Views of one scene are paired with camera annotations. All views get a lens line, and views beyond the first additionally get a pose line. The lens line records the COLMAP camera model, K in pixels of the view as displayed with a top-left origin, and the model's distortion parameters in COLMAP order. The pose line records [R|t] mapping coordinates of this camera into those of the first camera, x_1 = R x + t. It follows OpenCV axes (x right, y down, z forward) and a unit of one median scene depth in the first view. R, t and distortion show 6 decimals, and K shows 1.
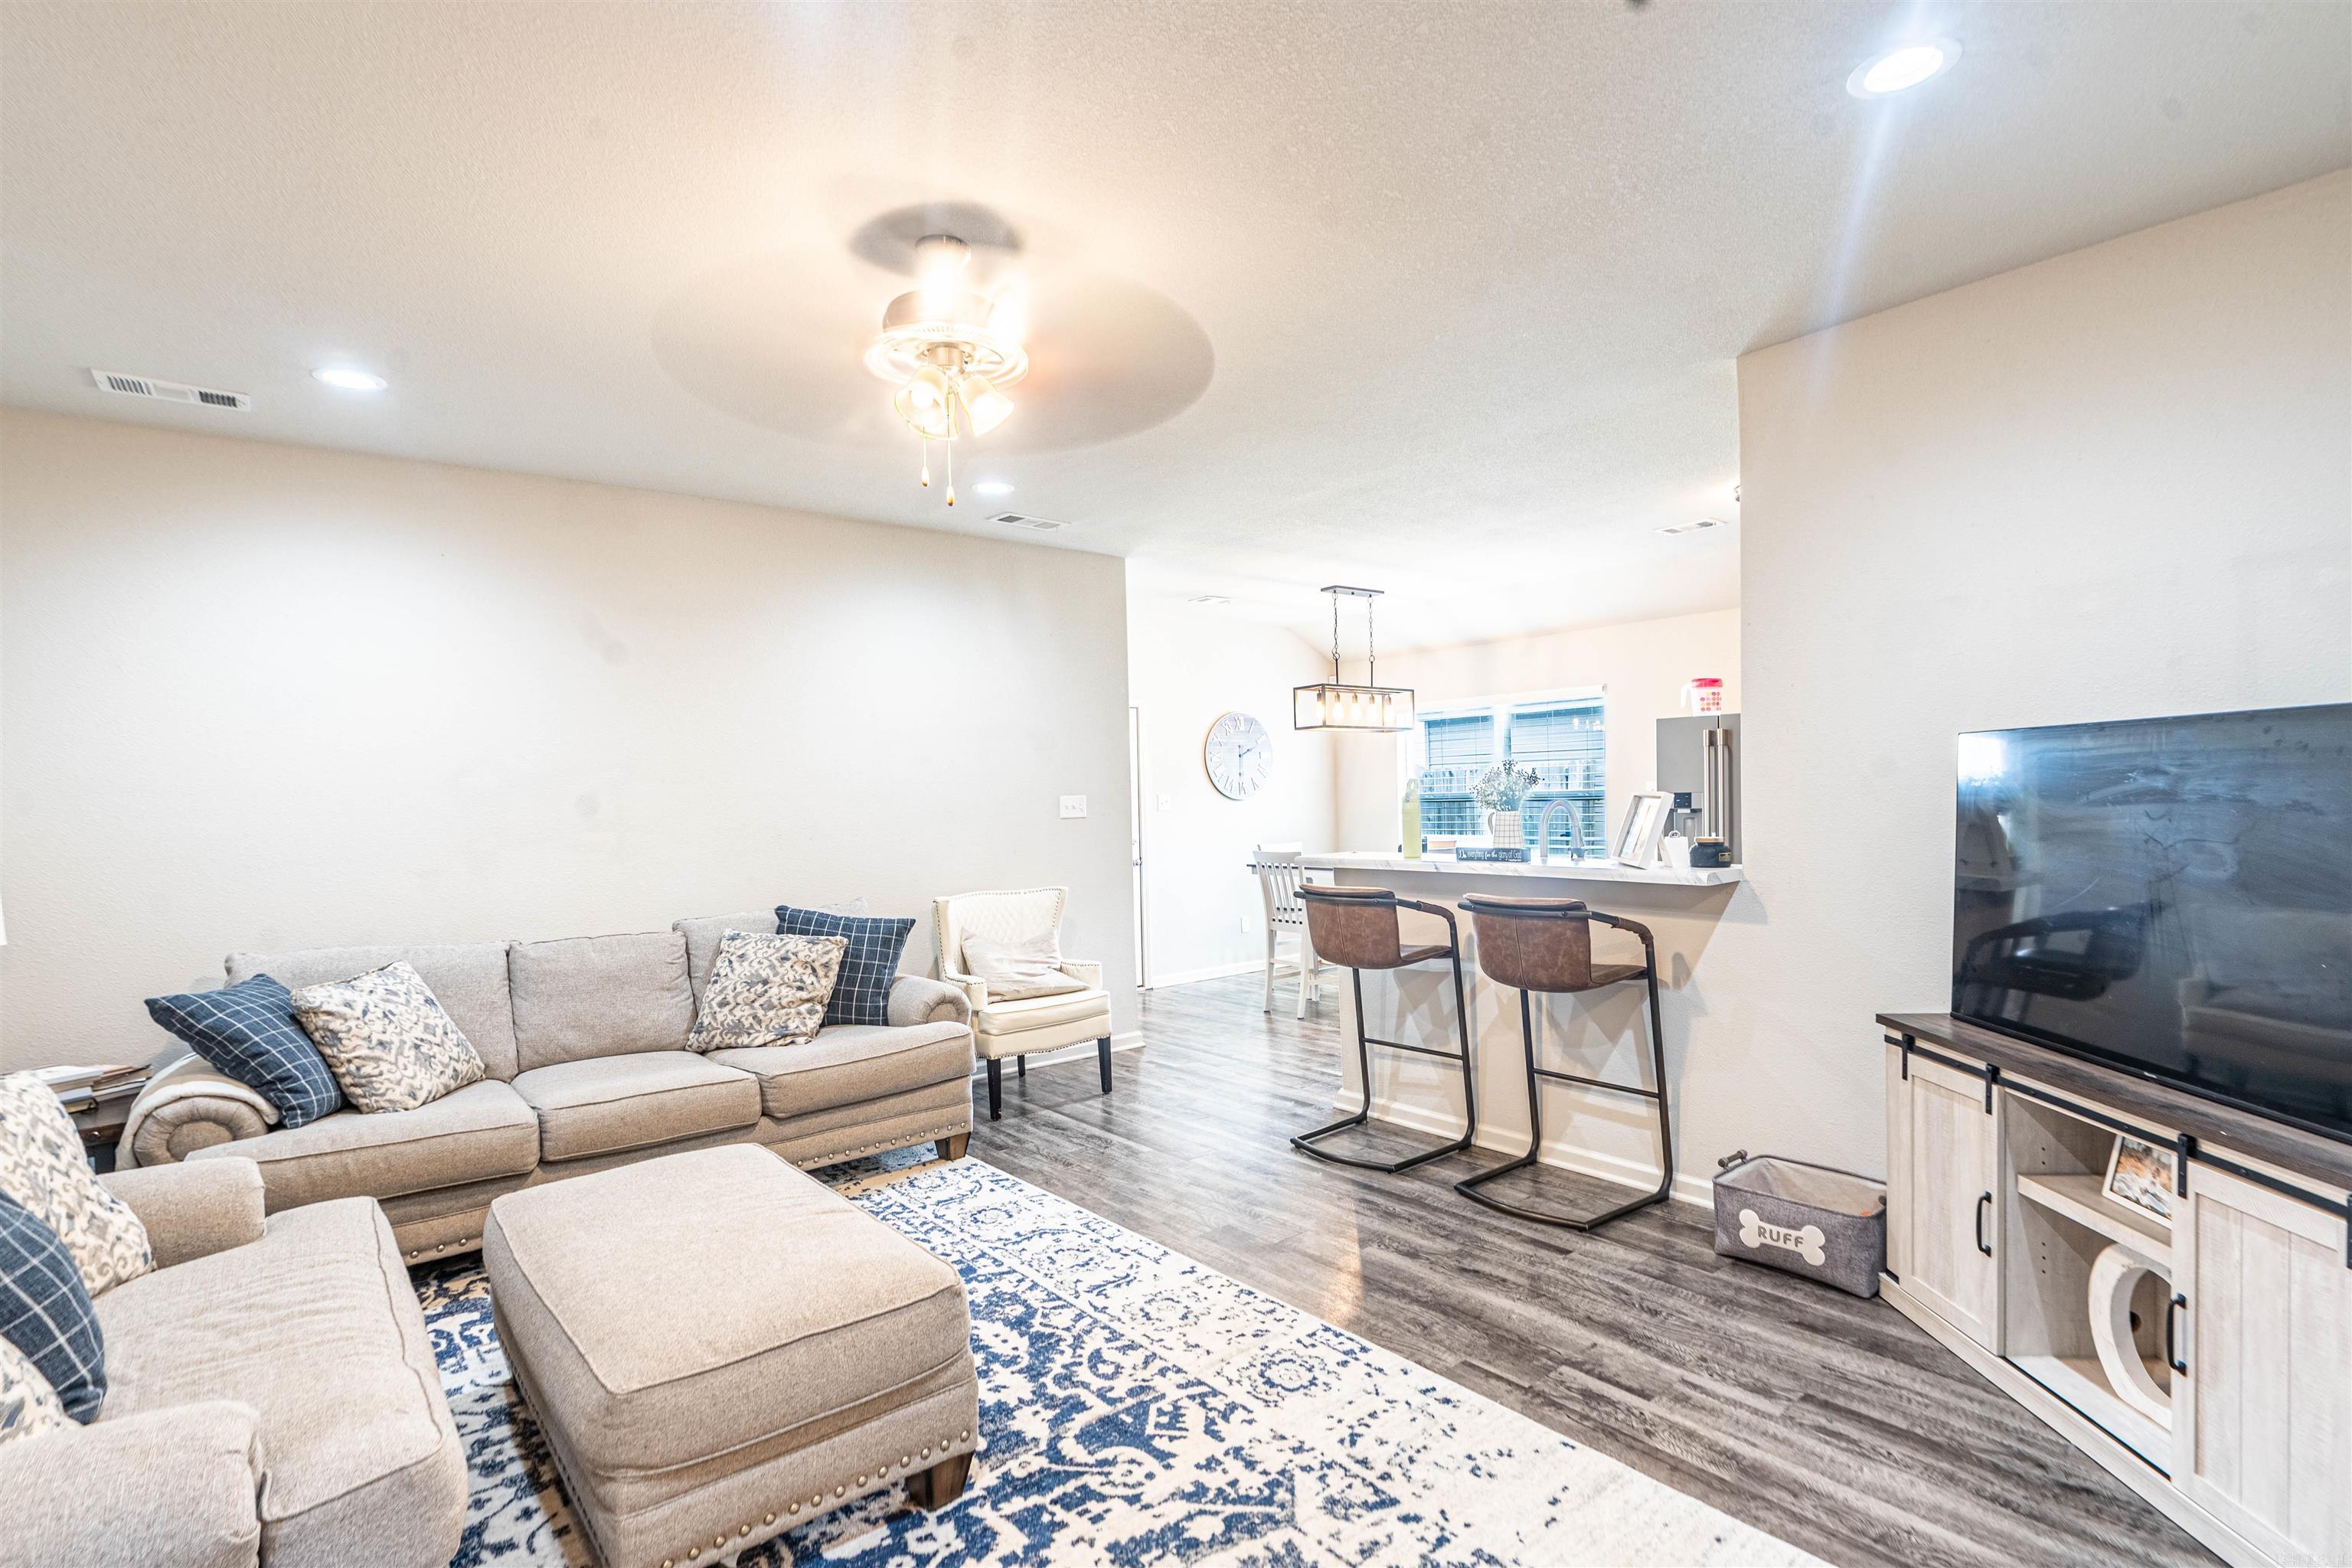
lens RADIAL K [[1166.2, 0, 1176.2], [0, 1166.2, 783.8], [0, 0, 1]] dist [0.000647, 0.000124]
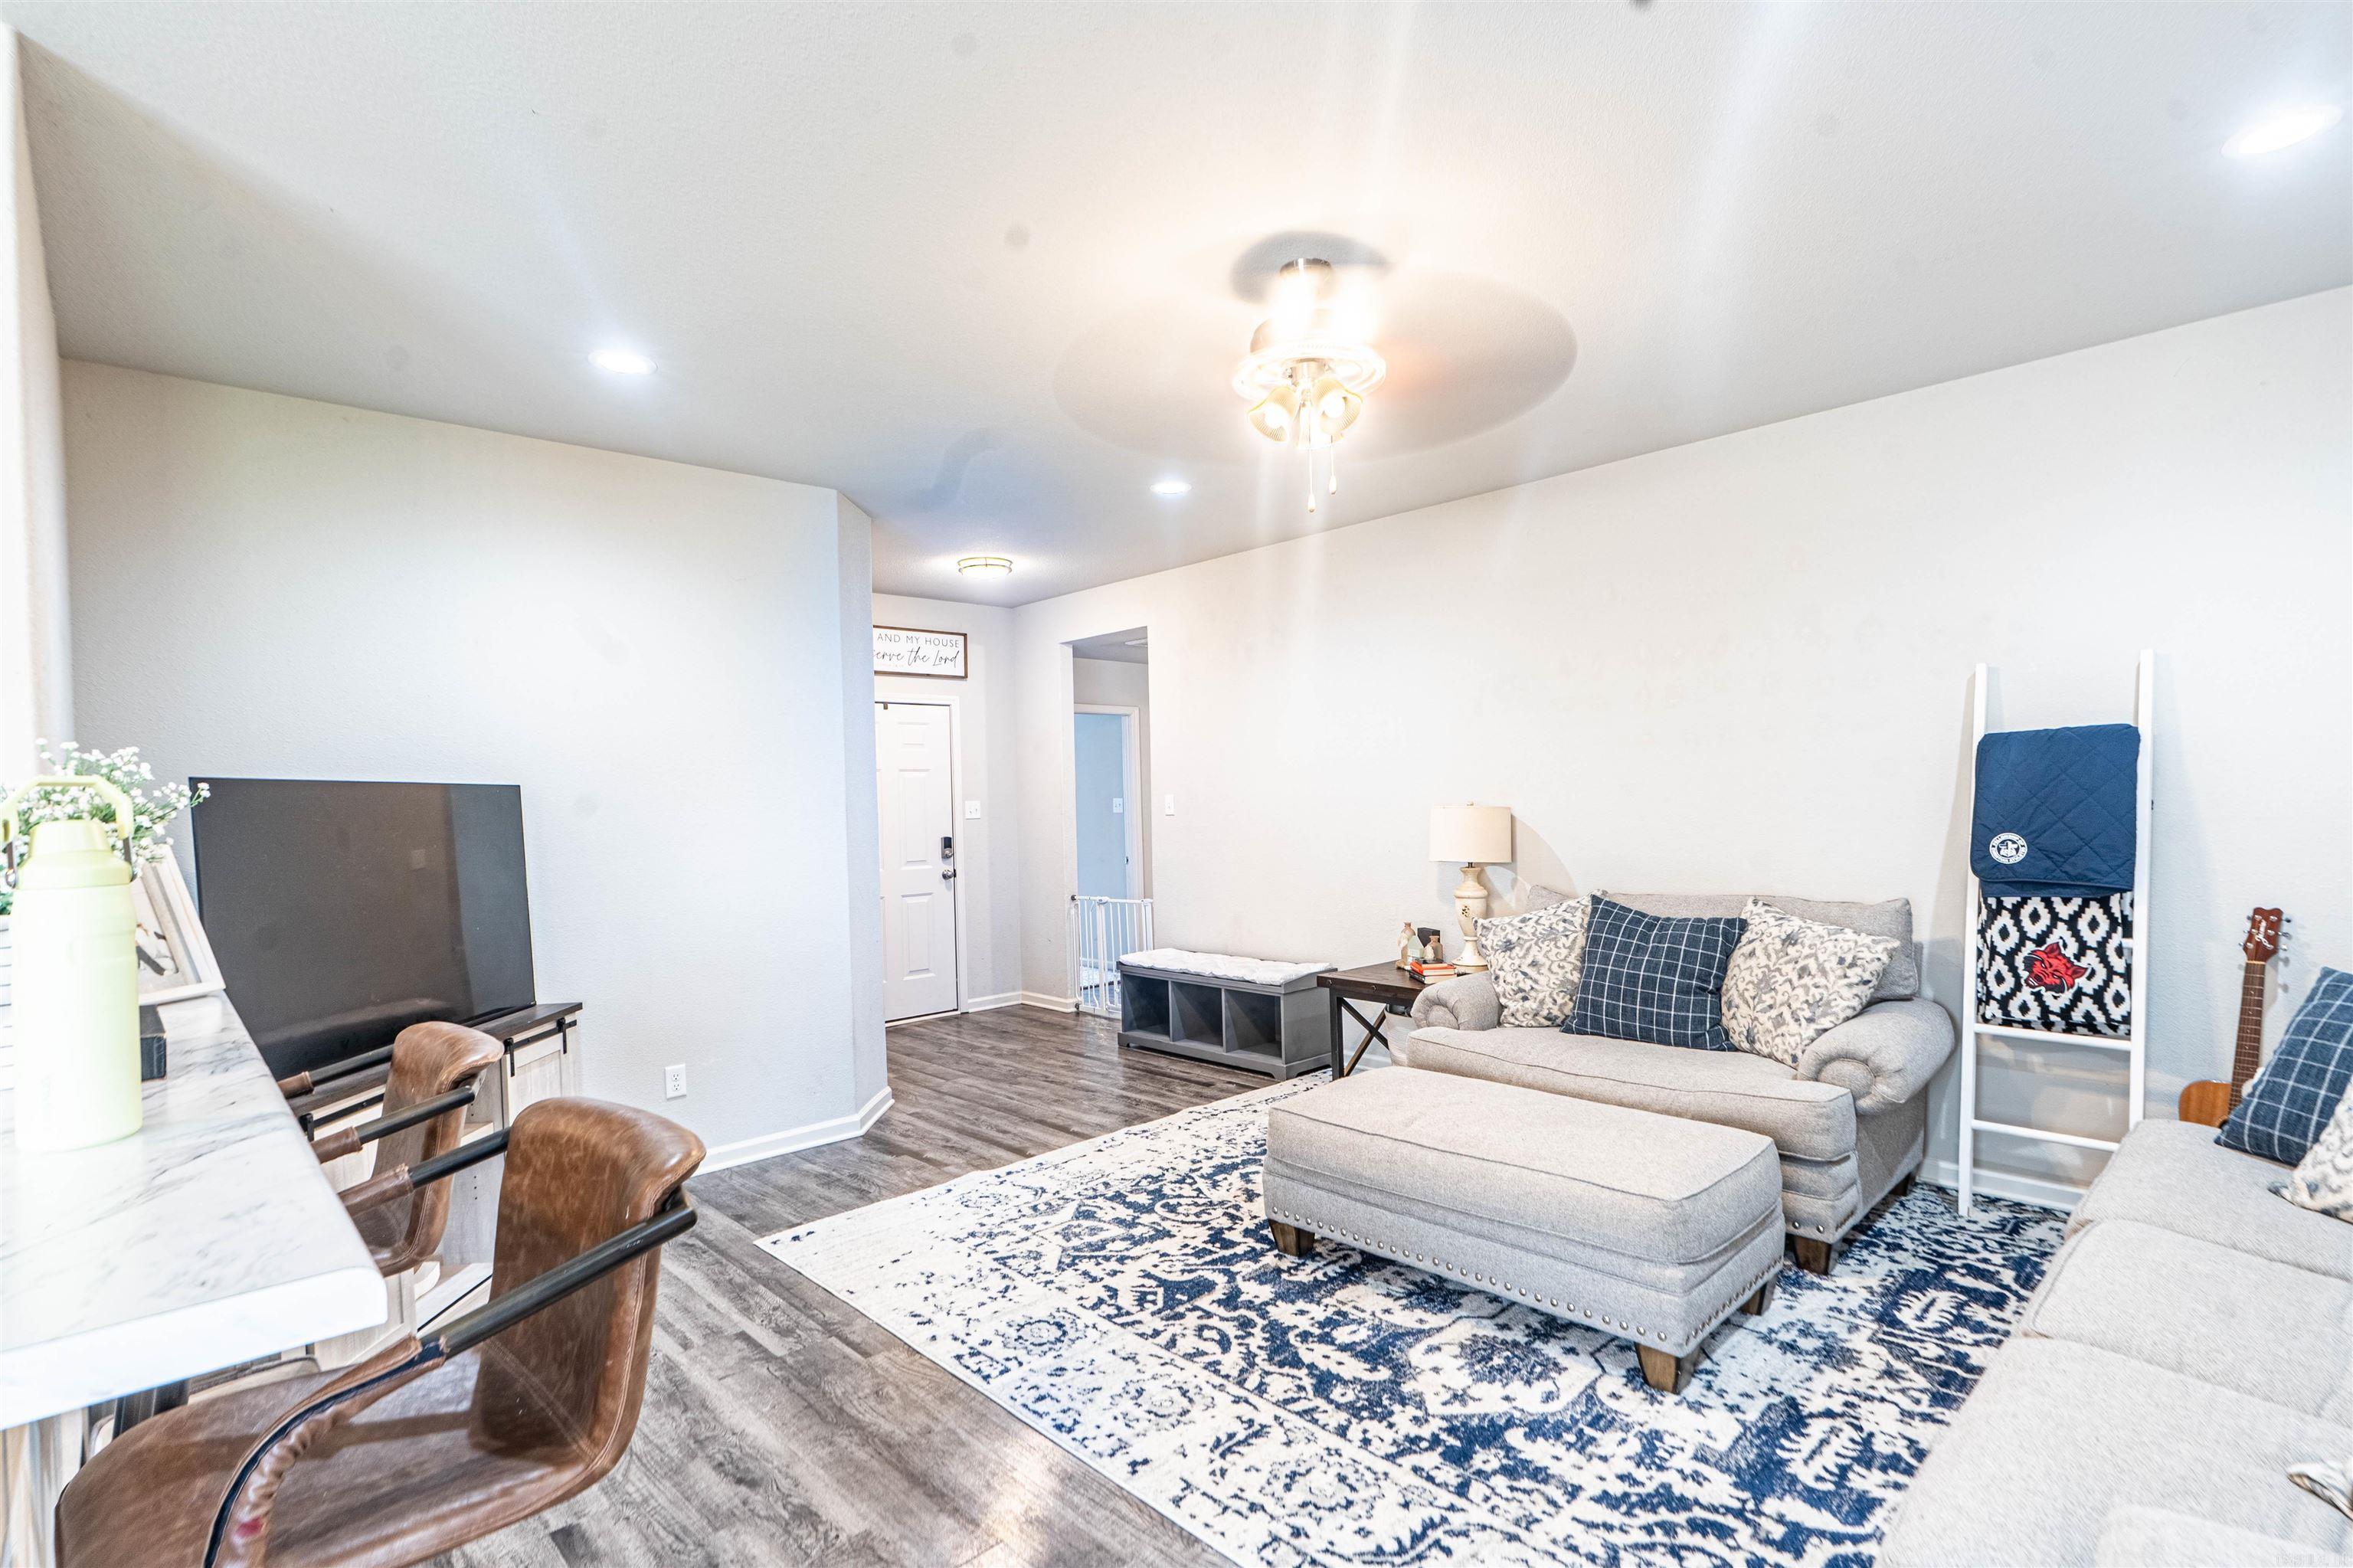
lens RADIAL K [[1166.8, 0, 1177.2], [0, 1166.8, 784.4], [0, 0, 1]] dist [0.000647, 0.000124]
pose [[-0.995724, 0.056842, -0.072821, 0.019491], [0.058264, 0.998147, -0.017552, 0.020178], [0.071688, -0.021720, -0.997191, 2.120828]]
